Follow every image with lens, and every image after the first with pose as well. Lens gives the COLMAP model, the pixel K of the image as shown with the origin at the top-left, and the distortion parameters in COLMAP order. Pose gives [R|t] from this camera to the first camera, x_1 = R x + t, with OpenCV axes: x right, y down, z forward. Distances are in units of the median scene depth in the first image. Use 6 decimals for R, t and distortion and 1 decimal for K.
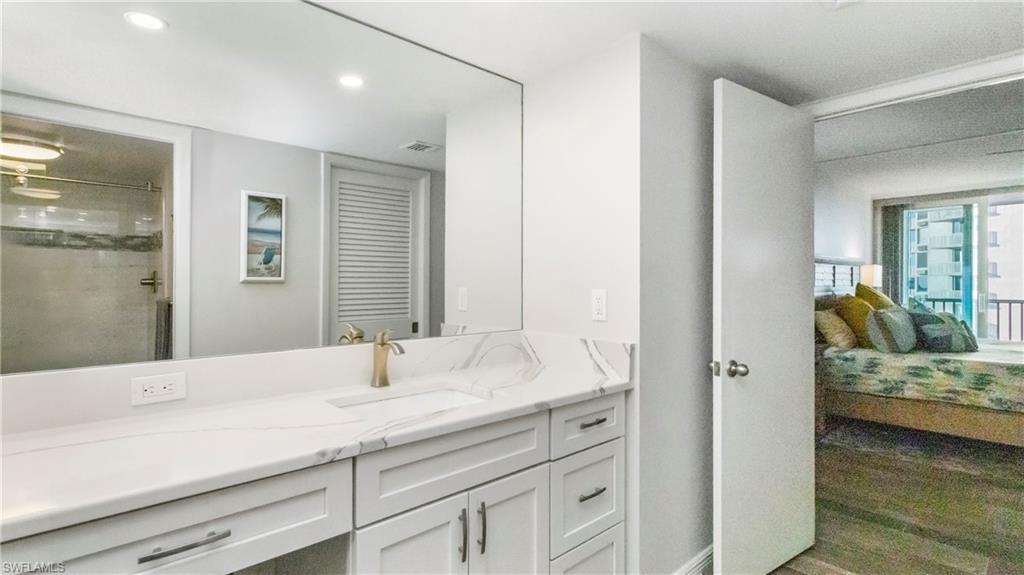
lens RADIAL K [[488.2, 0, 512.0], [0, 488.2, 287.5], [0, 0, 1]] dist [-0.000027, 0.000090]
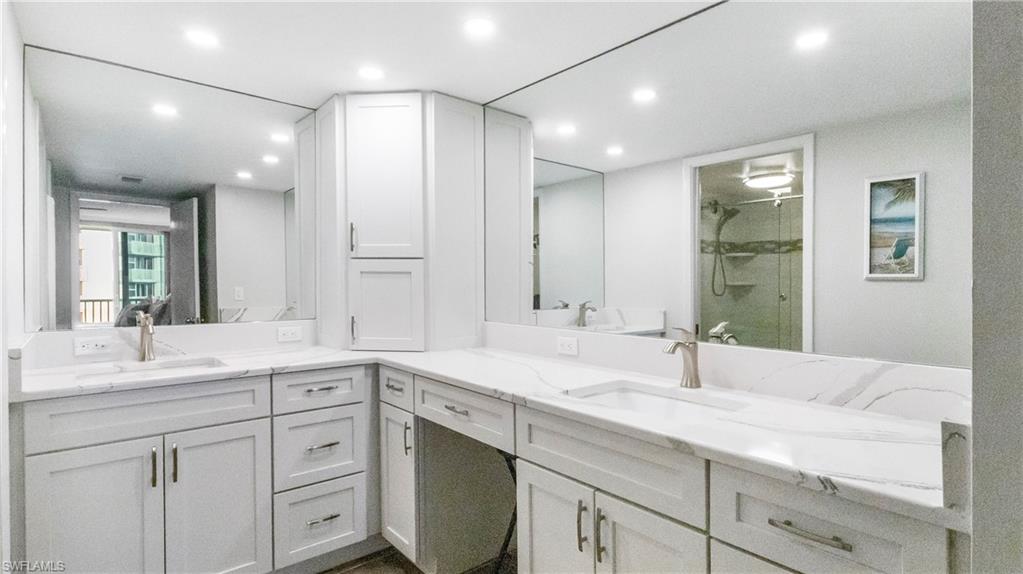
lens RADIAL K [[498.9, 0, 517.6], [0, 498.9, 286.0], [0, 0, 1]] dist [0.001565, 0.000150]
pose [[-0.023798, 0.007728, -0.999687, 0.392064], [-0.008792, 0.999930, 0.007939, -0.000850], [0.999678, 0.008978, -0.023728, 0.367300]]
